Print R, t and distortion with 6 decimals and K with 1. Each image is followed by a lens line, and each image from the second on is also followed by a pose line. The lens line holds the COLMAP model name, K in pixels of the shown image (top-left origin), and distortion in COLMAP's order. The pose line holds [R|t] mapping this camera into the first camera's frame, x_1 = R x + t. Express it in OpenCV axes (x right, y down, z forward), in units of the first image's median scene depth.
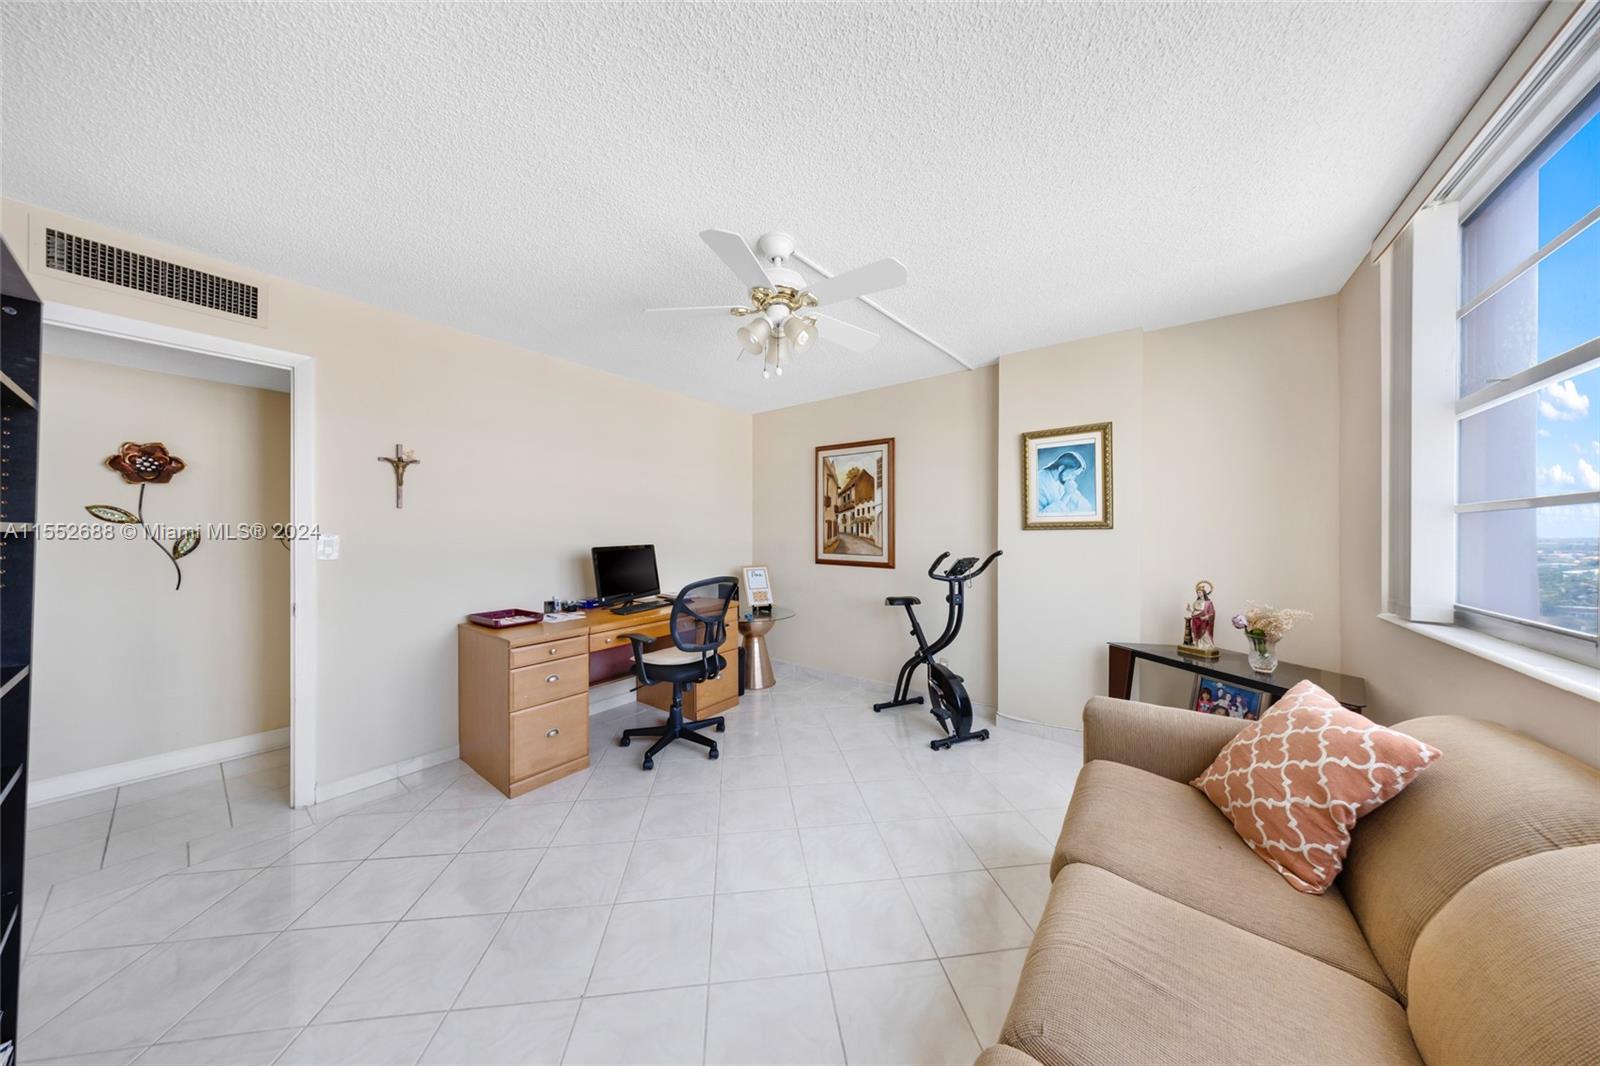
lens RADIAL K [[461.9, 0, 795.4], [0, 461.9, 532.5], [0, 0, 1]] dist [-0.001007, 0.000008]
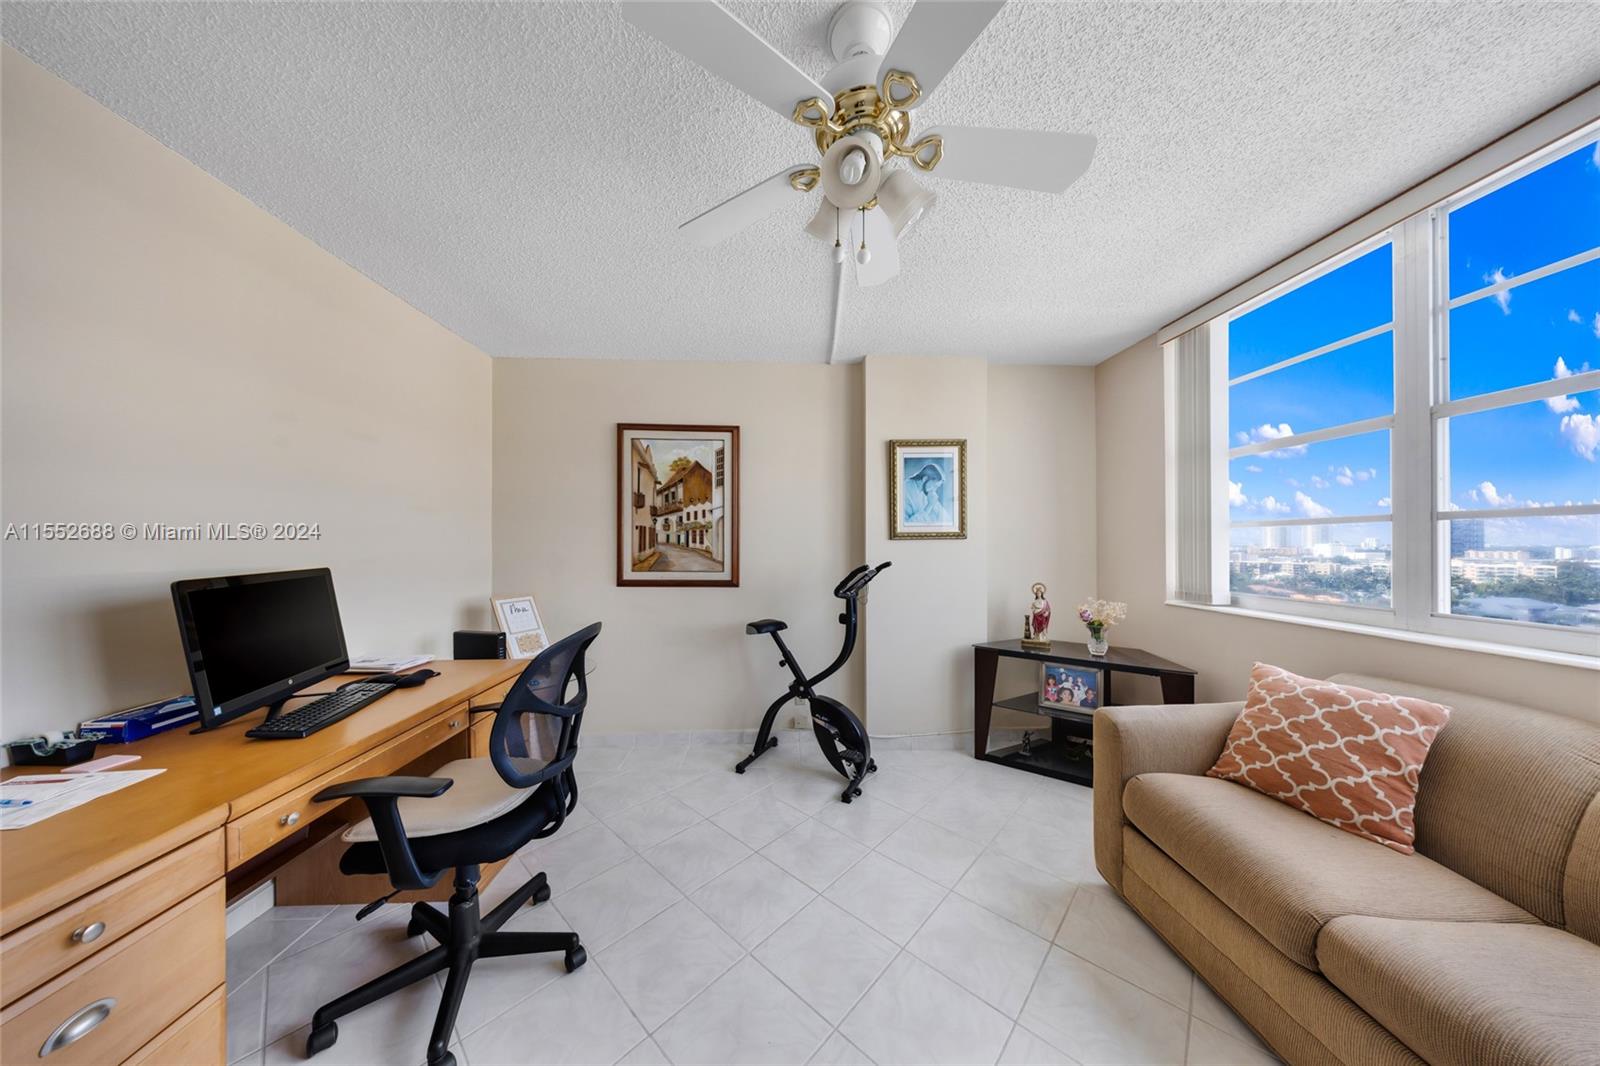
lens RADIAL K [[474.9, 0, 804.2], [0, 474.9, 538.0], [0, 0, 1]] dist [-0.004439, -0.000166]
pose [[0.773982, 0.004934, 0.633188, -0.219713], [0.000709, 0.999962, -0.008660, -0.000719], [-0.633207, 0.007152, 0.773950, 0.275474]]
